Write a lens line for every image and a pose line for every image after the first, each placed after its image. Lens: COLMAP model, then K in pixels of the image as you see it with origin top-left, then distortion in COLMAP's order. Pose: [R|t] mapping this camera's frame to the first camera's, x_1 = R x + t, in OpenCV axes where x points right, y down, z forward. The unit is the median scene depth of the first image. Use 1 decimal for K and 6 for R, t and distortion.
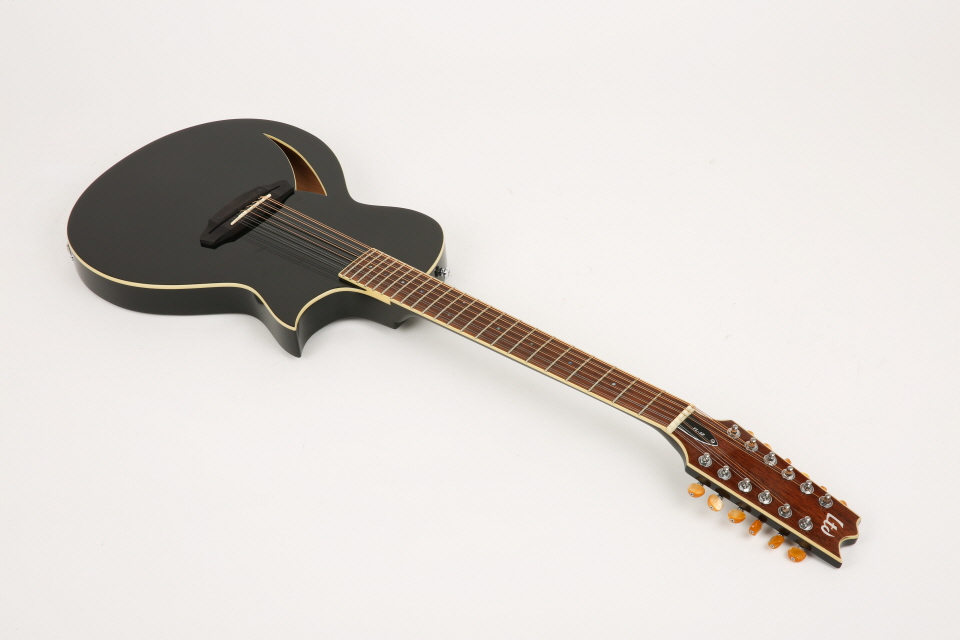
lens RADIAL K [[1944.3, 0, 459.0], [0, 1944.3, 321.2], [0, 0, 1]] dist [0.244090, 0.303689]
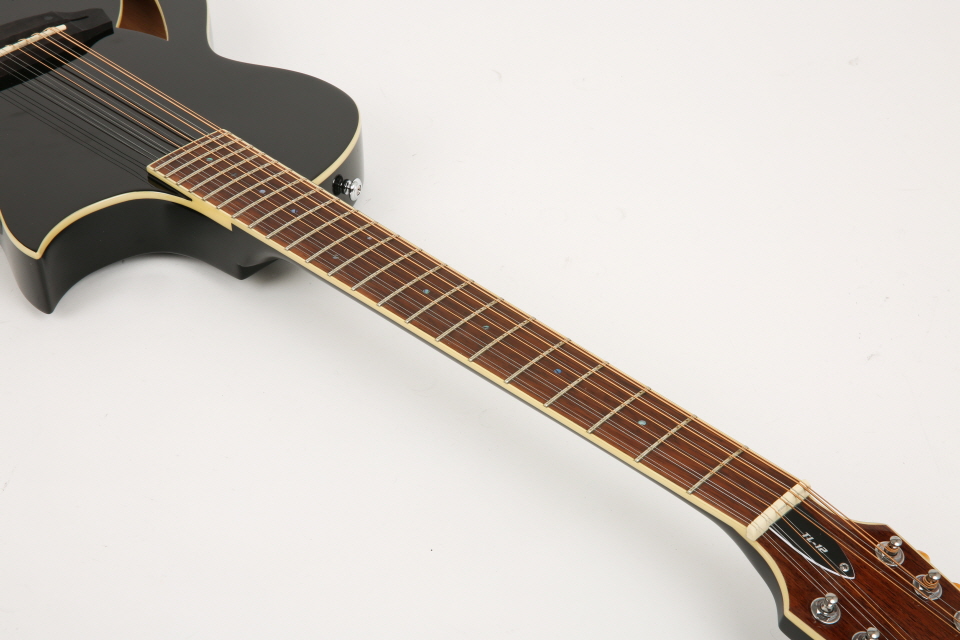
lens RADIAL K [[1944.3, 0, 459.0], [0, 1944.3, 321.2], [0, 0, 1]] dist [0.244090, 0.303689]
pose [[0.994765, 0.099573, -0.022973, 0.041286], [-0.099946, 0.994869, -0.015676, 0.018585], [0.021294, 0.017890, 0.999613, 0.495558]]
